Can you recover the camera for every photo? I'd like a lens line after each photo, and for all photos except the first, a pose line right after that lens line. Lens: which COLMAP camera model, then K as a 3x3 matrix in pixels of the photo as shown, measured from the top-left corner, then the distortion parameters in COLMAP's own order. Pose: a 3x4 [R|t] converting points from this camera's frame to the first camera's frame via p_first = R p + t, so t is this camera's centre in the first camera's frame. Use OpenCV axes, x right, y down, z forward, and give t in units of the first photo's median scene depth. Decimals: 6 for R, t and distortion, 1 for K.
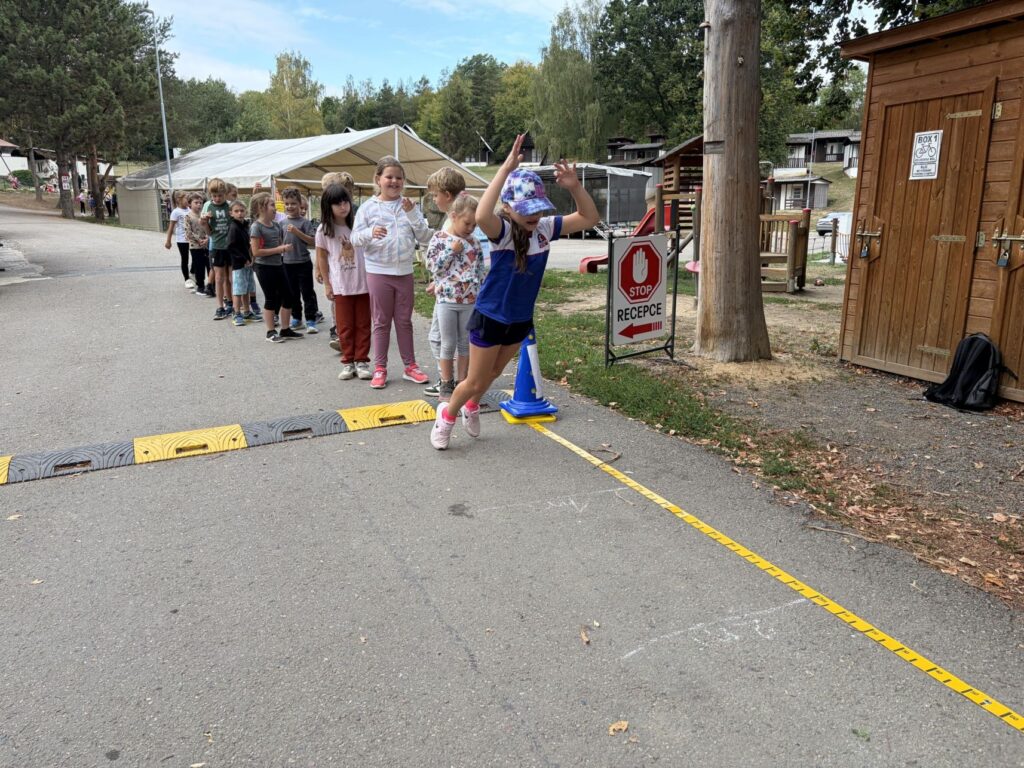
lens RADIAL K [[771.8, 0, 508.4], [0, 771.8, 391.0], [0, 0, 1]] dist [0.034745, -0.037456]
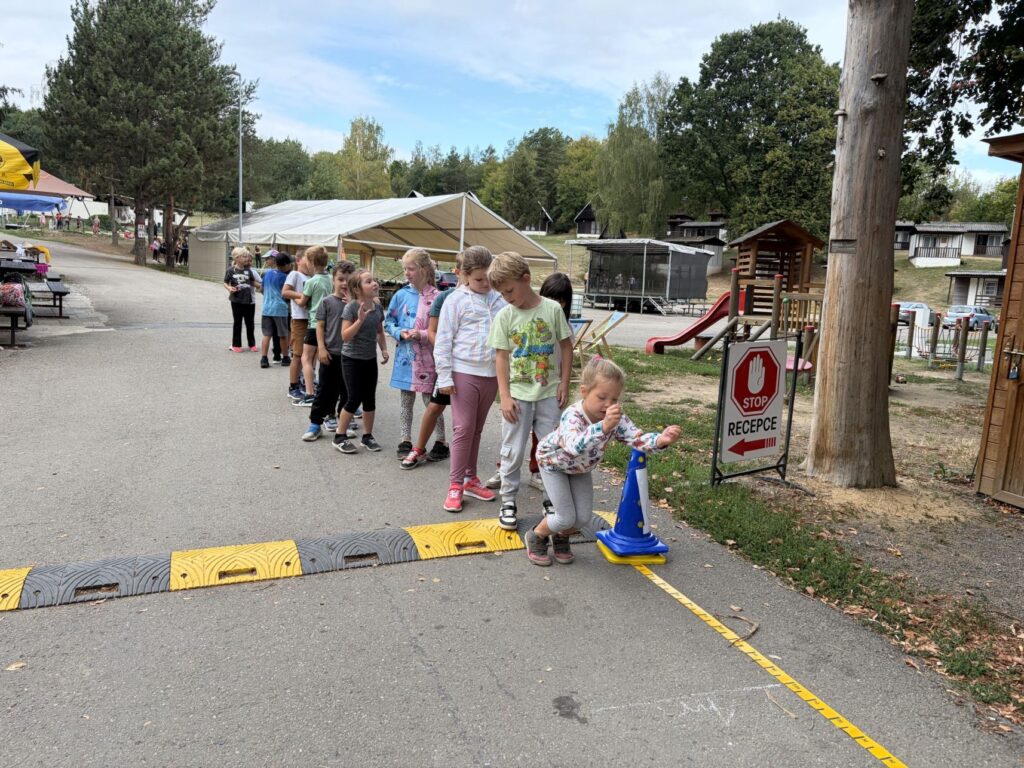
lens RADIAL K [[771.8, 0, 511.3], [0, 771.8, 394.0], [0, 0, 1]] dist [0.034745, -0.037456]
pose [[0.996195, 0.066500, -0.056339, -0.015529], [-0.070703, 0.994581, -0.076228, -0.015017], [0.050965, 0.079921, 0.995497, 0.032324]]
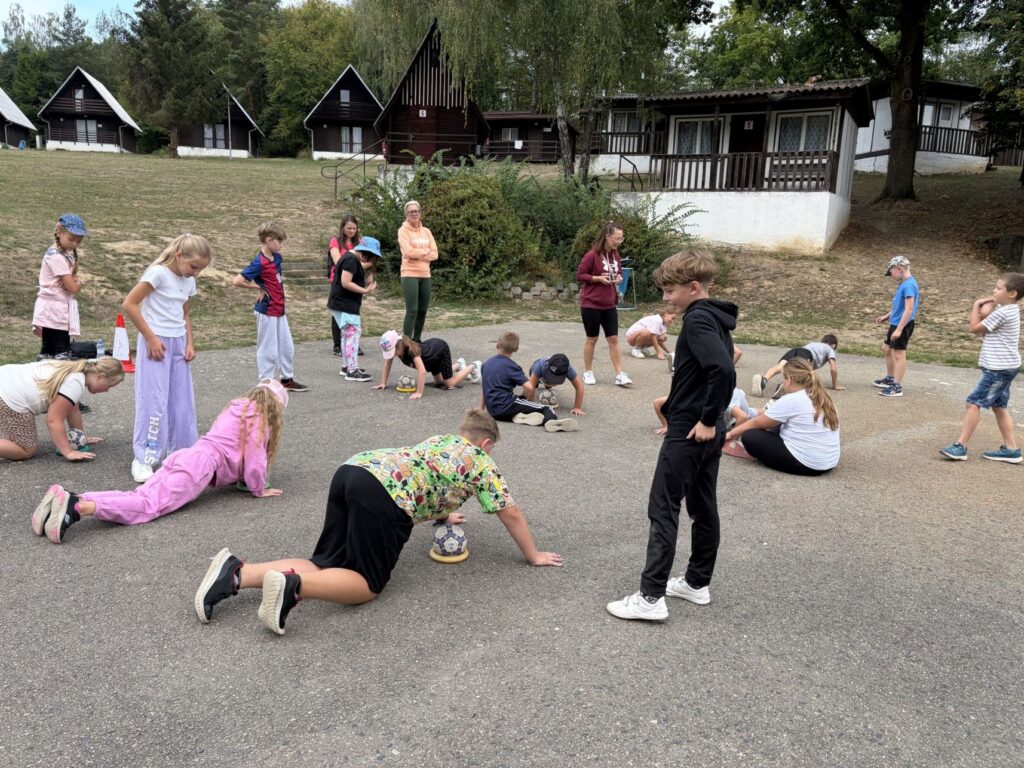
lens RADIAL K [[771.8, 0, 503.2], [0, 771.8, 383.6], [0, 0, 1]] dist [0.034745, -0.037456]
pose [[0.968868, -0.002644, 0.247564, 0.044765], [0.015723, 0.998582, -0.050867, -0.744864], [-0.247078, 0.053176, 0.967535, 3.070386]]
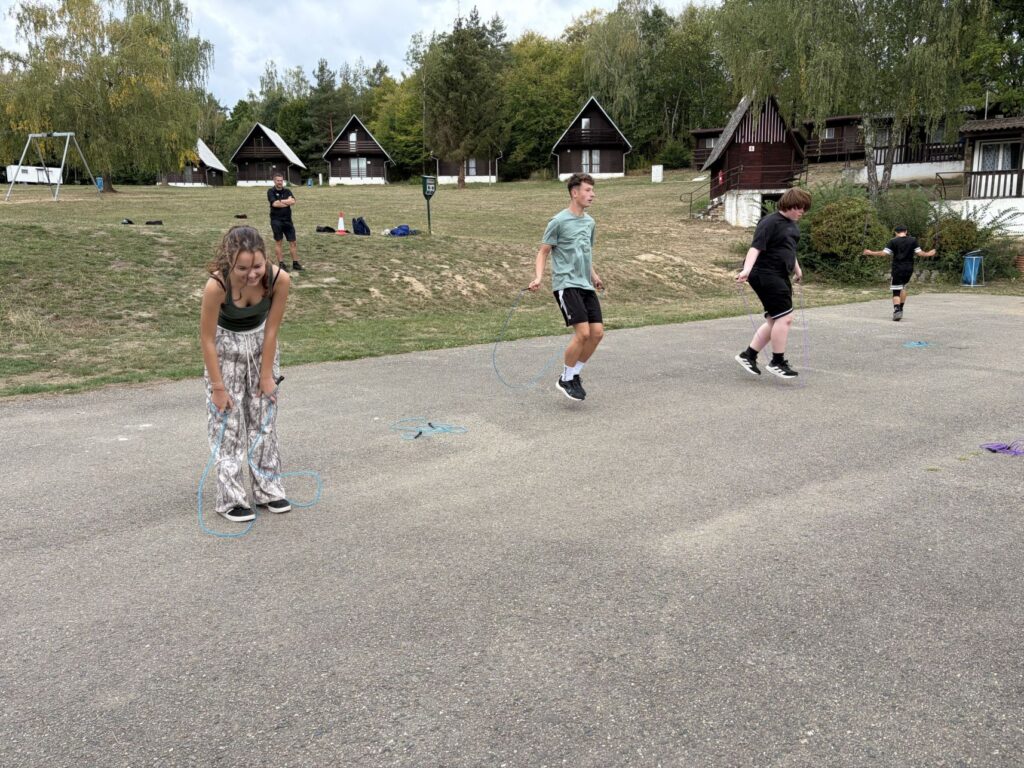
lens RADIAL K [[771.8, 0, 516.2], [0, 771.8, 373.5], [0, 0, 1]] dist [0.034745, -0.037456]
pose [[0.996939, -0.015605, 0.076611, -0.385029], [0.021124, 0.997198, -0.071768, -0.666156], [-0.075276, 0.073167, 0.994475, 2.741338]]
